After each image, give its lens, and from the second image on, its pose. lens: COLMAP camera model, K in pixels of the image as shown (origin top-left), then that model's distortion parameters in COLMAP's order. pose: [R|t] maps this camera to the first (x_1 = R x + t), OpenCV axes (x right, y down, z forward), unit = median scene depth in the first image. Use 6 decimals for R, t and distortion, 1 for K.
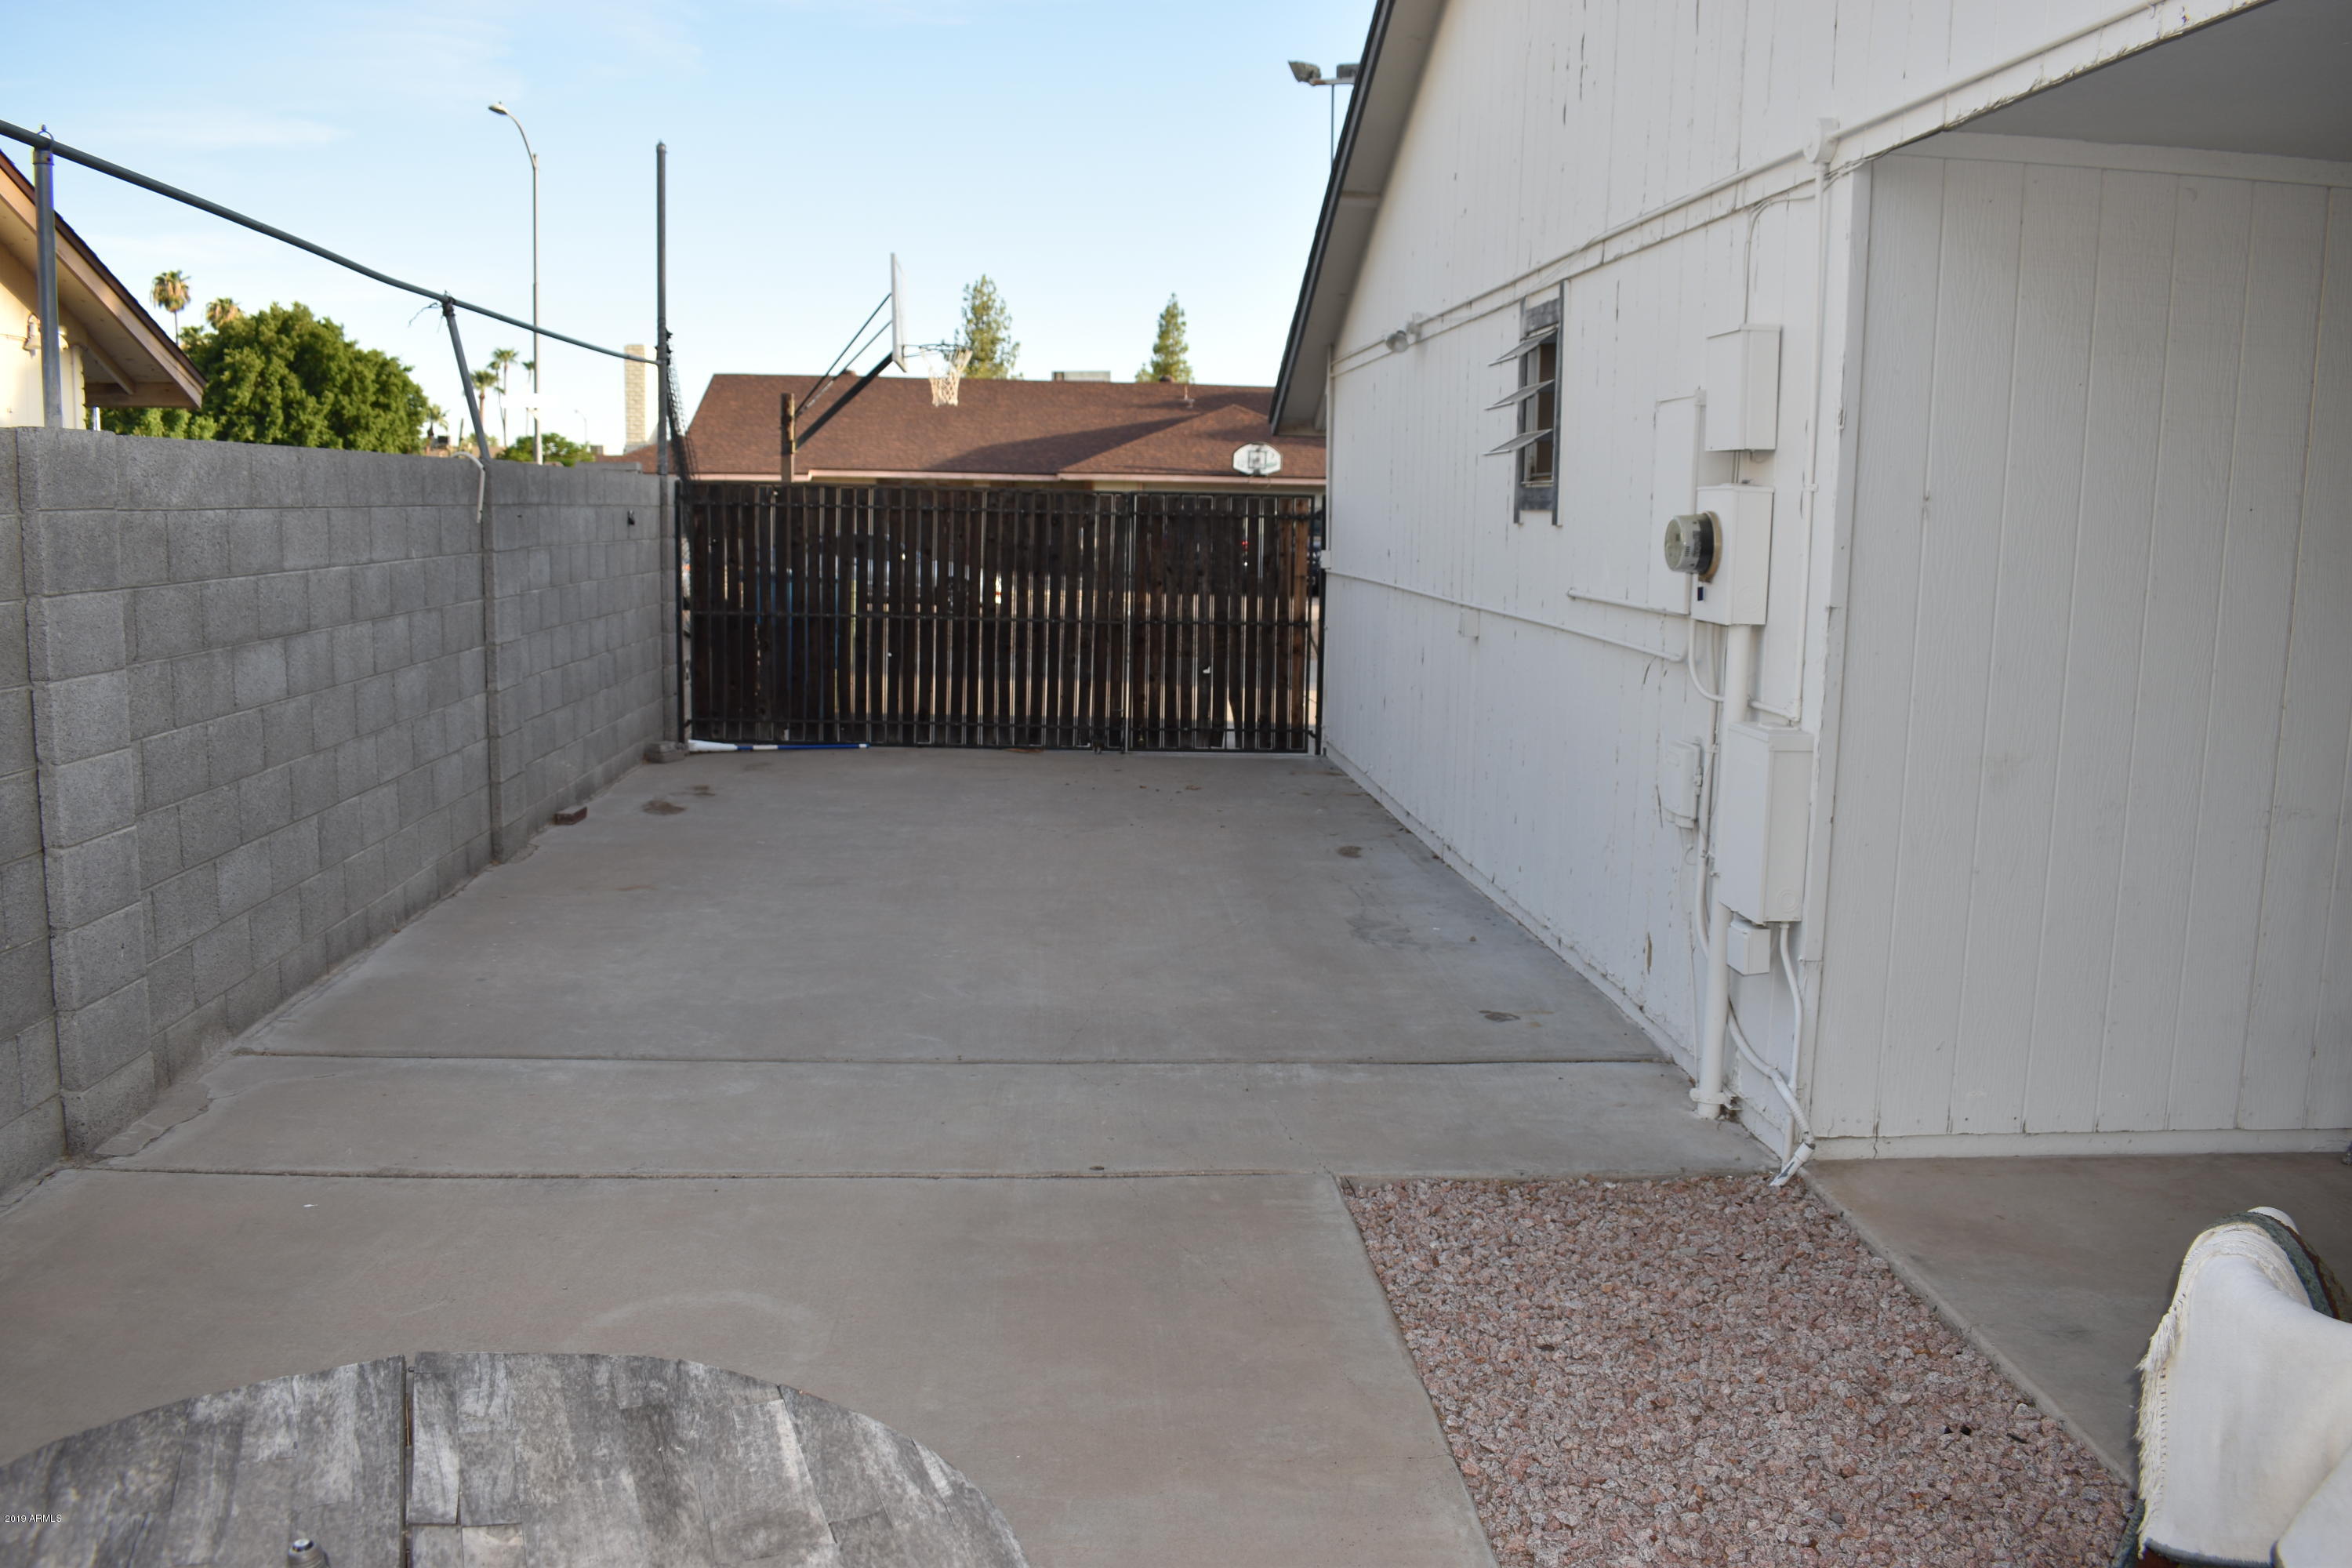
lens RADIAL K [[1831.8, 0, 1176.9], [0, 1831.8, 811.1], [0, 0, 1]] dist [-0.102399, 0.022687]
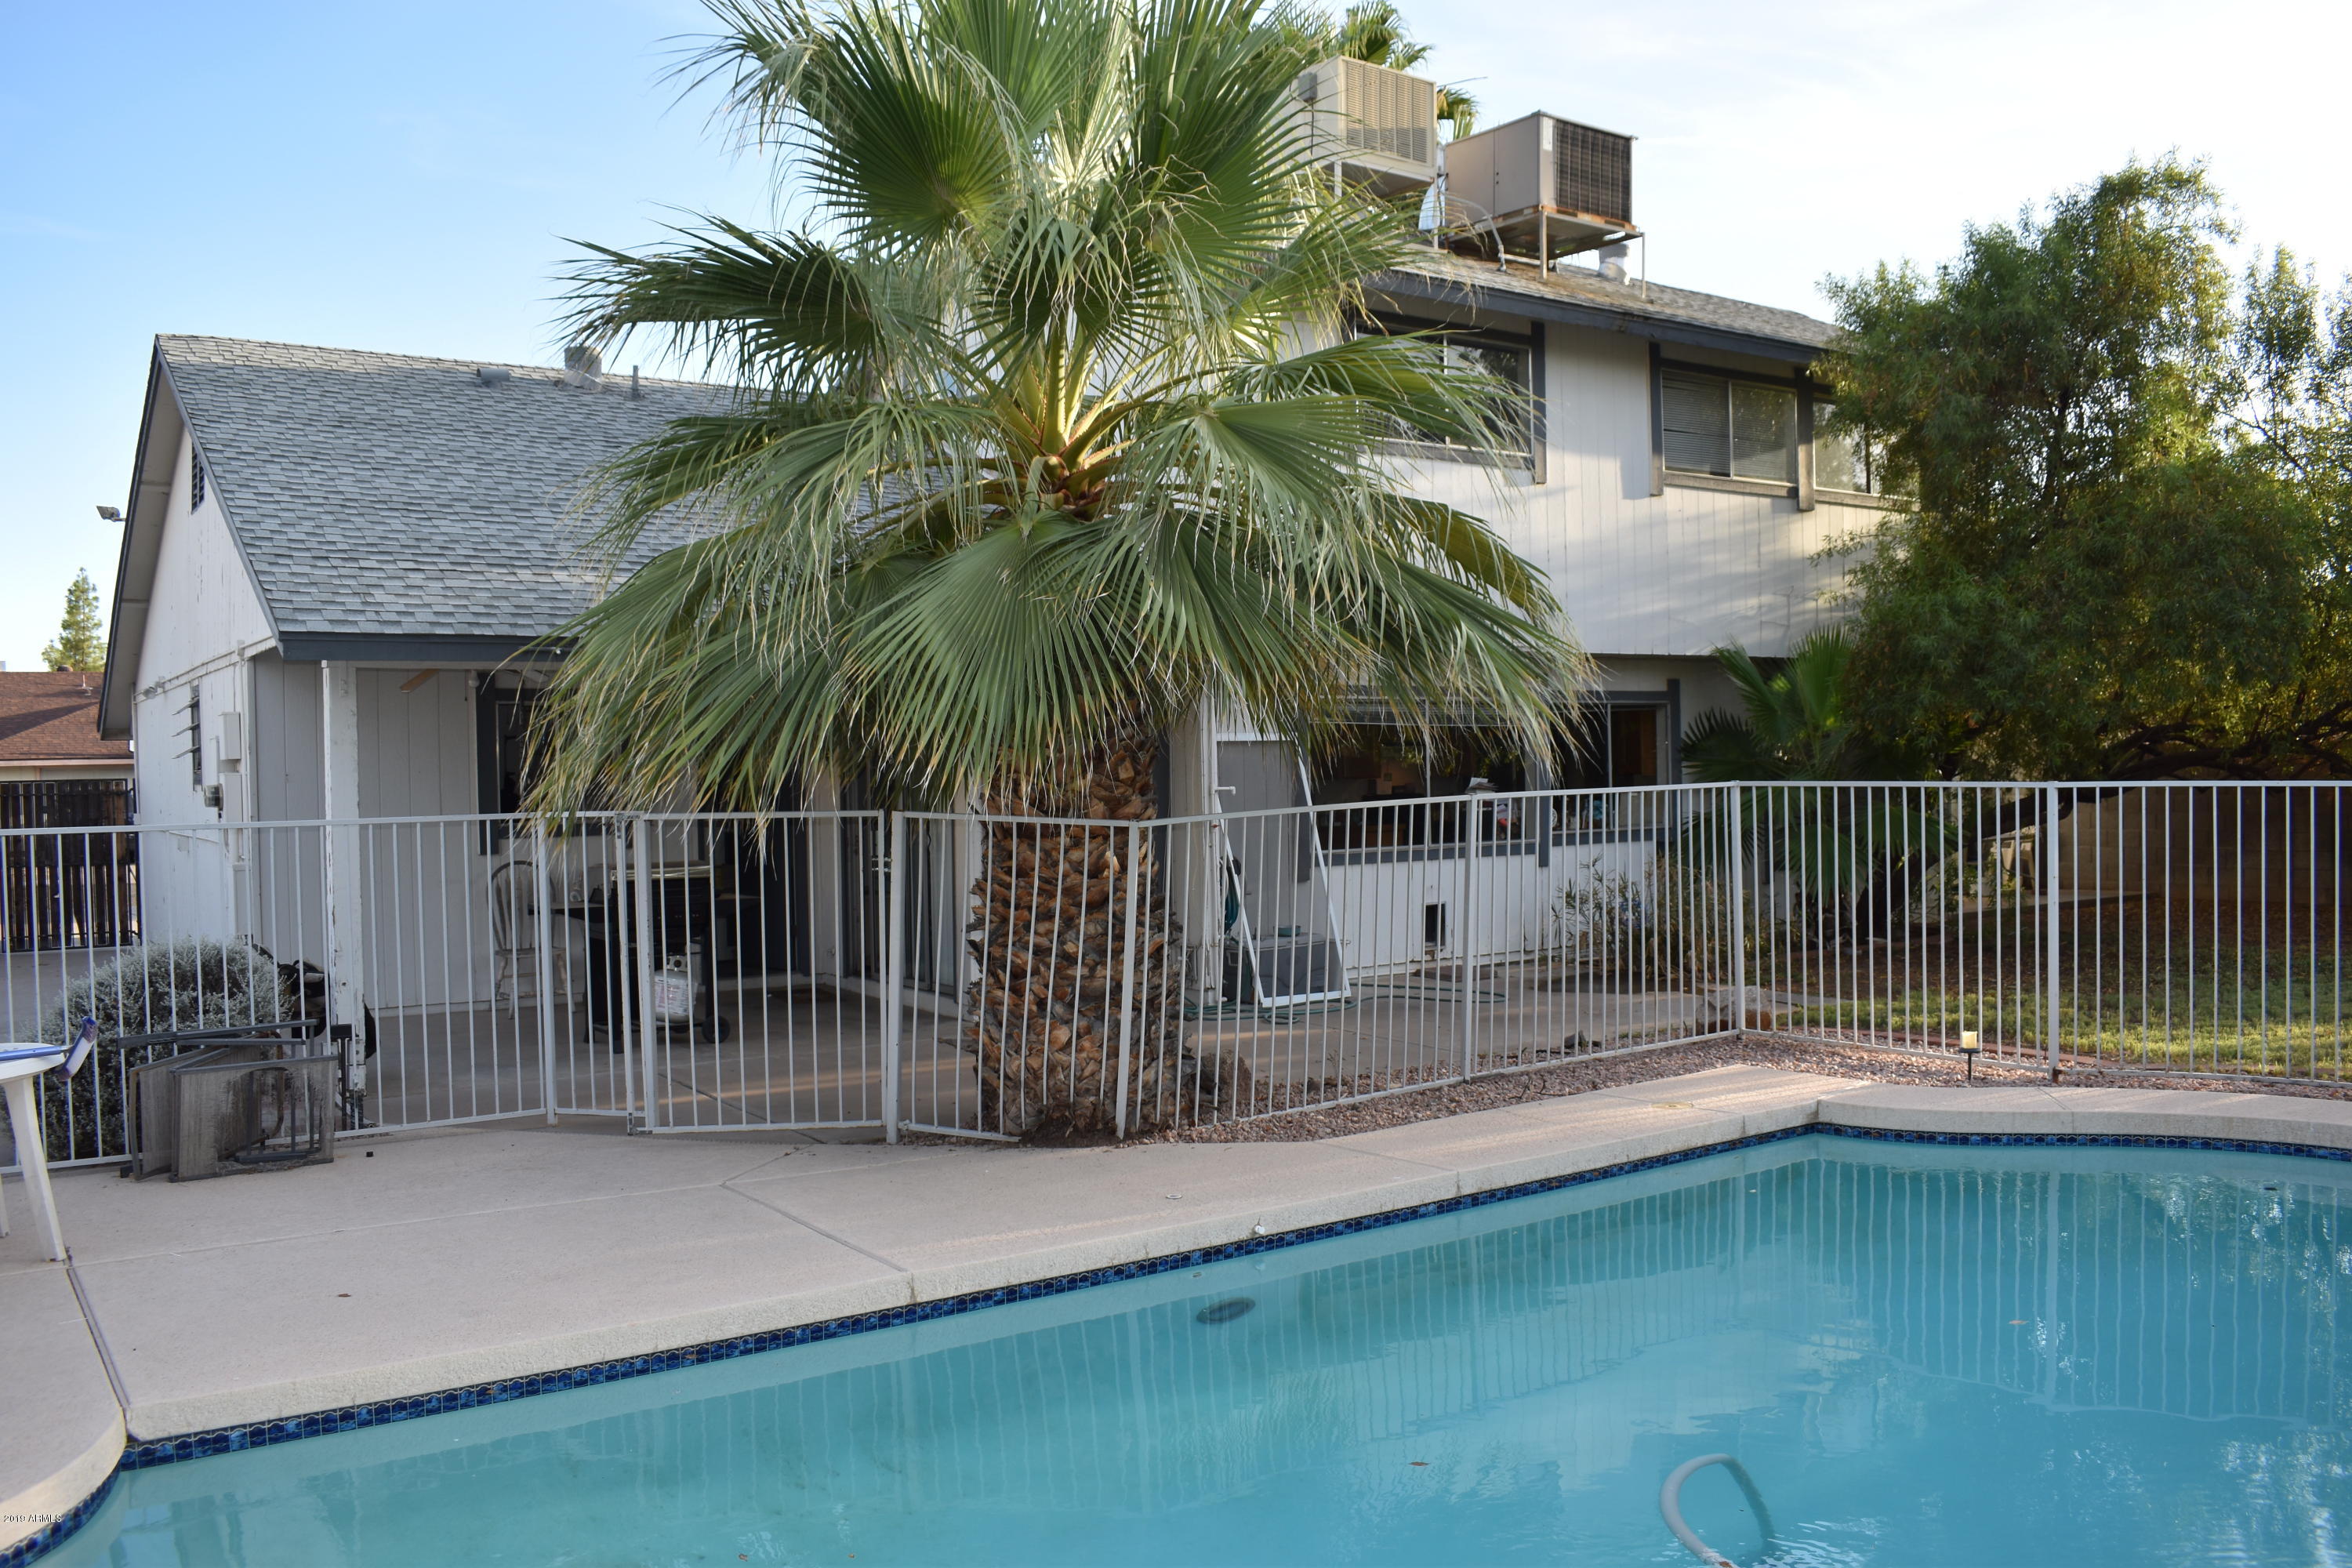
lens RADIAL K [[1831.8, 0, 1176.9], [0, 1831.8, 811.1], [0, 0, 1]] dist [-0.102399, 0.022687]
pose [[0.854835, -0.046222, 0.516837, 0.015148], [0.118551, 0.987079, -0.107803, 0.031291], [-0.505175, 0.153425, 0.849269, -0.185725]]
